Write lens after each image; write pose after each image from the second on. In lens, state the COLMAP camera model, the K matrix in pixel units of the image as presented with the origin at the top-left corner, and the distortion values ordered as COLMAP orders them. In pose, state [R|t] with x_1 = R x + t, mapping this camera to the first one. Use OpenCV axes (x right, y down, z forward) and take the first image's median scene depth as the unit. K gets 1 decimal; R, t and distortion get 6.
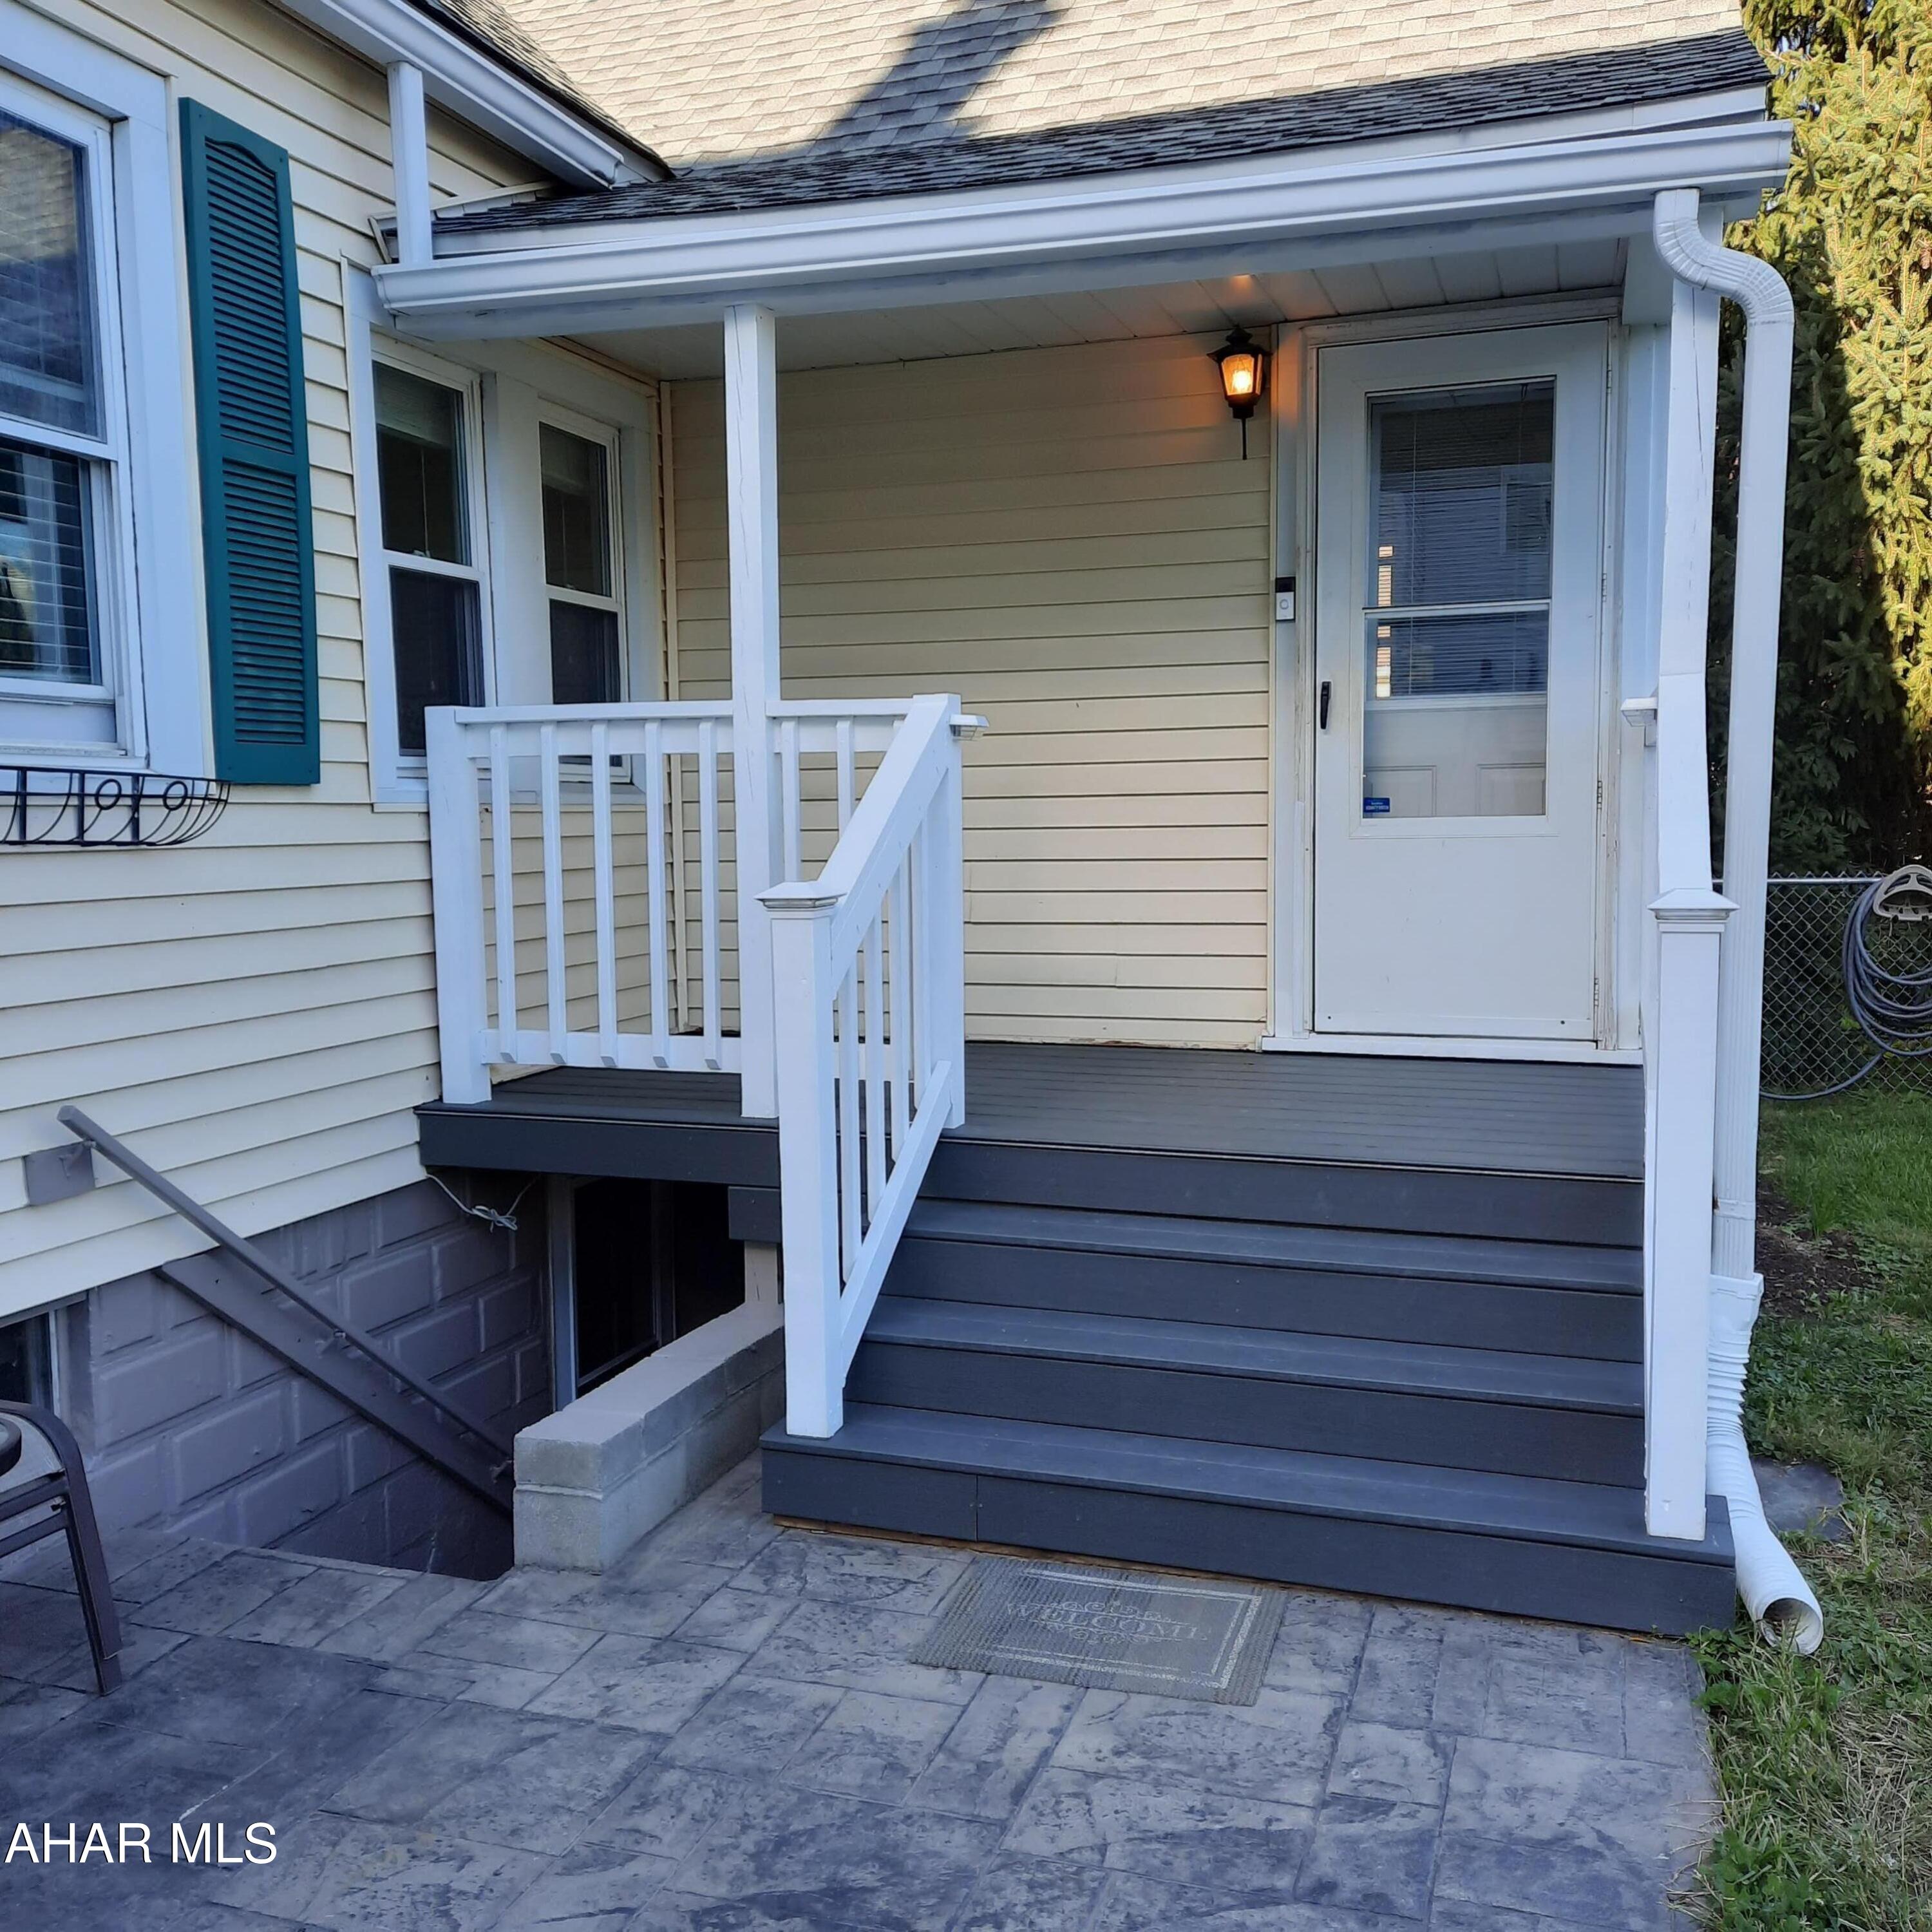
lens RADIAL K [[1856.3, 0, 956.9], [0, 1856.3, 973.7], [0, 0, 1]] dist [0.109740, -0.148259]
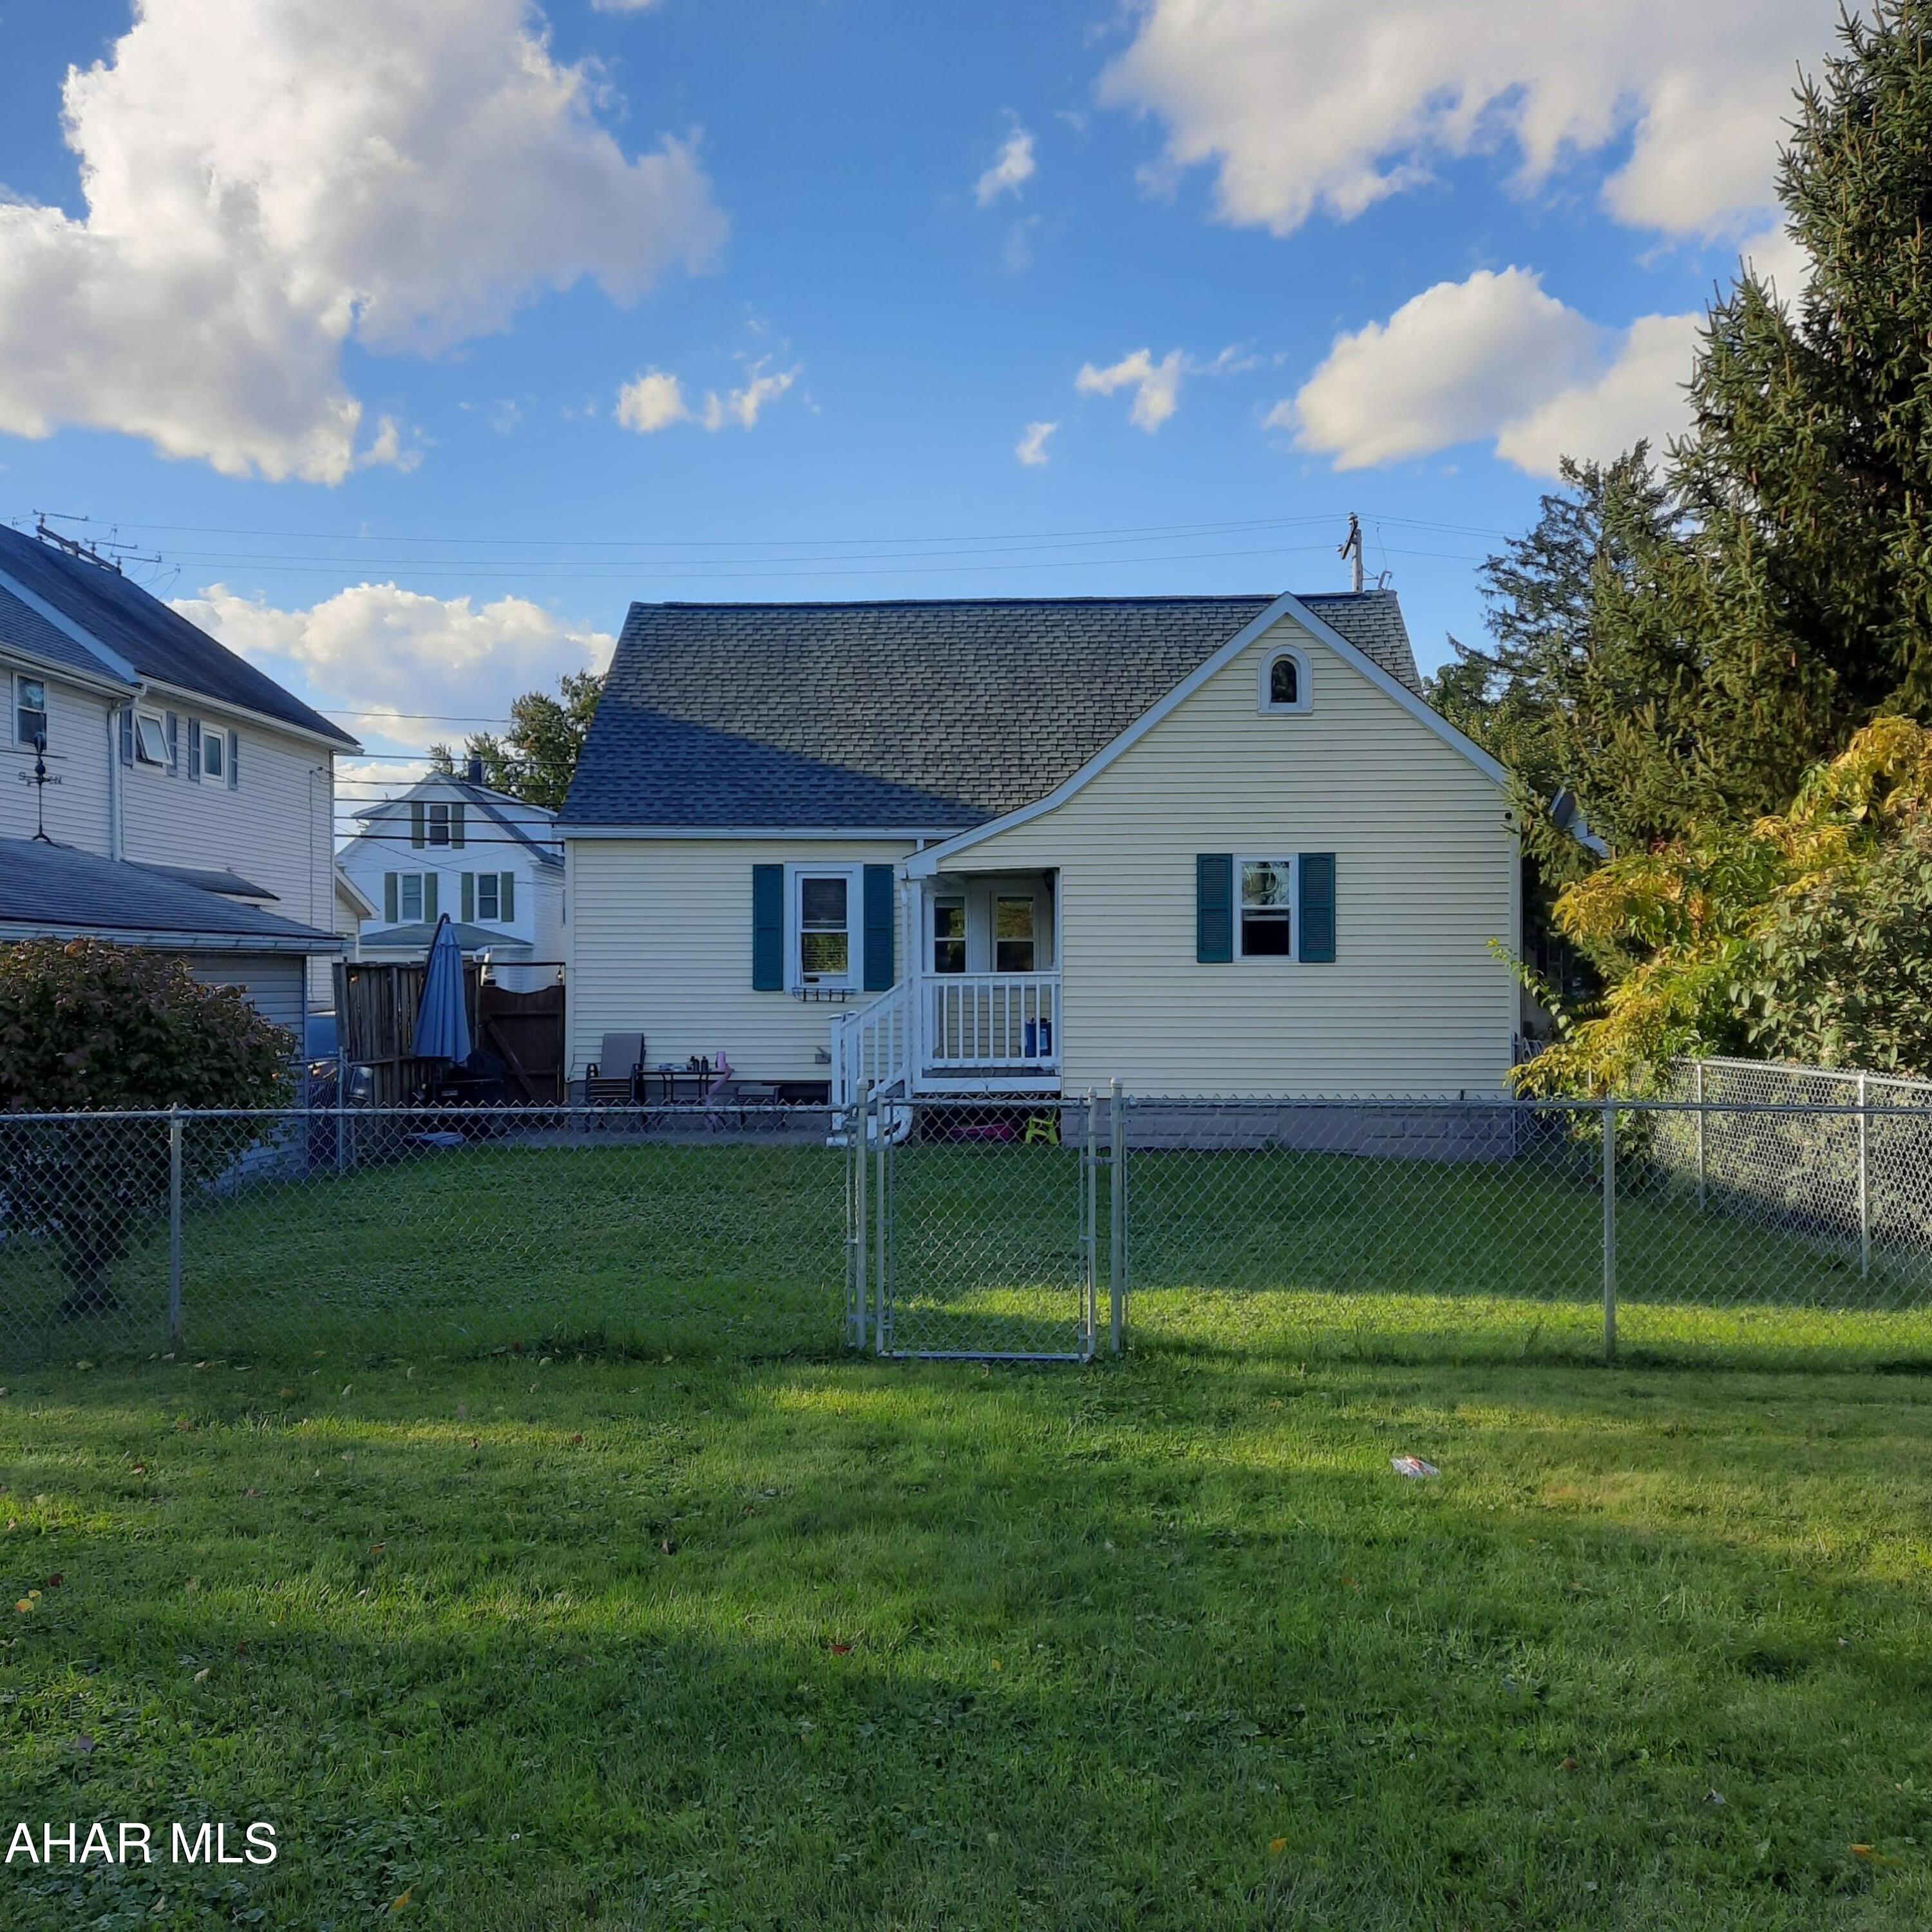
lens RADIAL K [[1856.3, 0, 956.9], [0, 1856.3, 973.7], [0, 0, 1]] dist [0.109740, -0.148259]
pose [[0.286809, 0.007756, -0.957956, 4.868388], [-0.084534, 0.996271, -0.017243, -0.086707], [0.954251, 0.085925, 0.286396, -0.236870]]
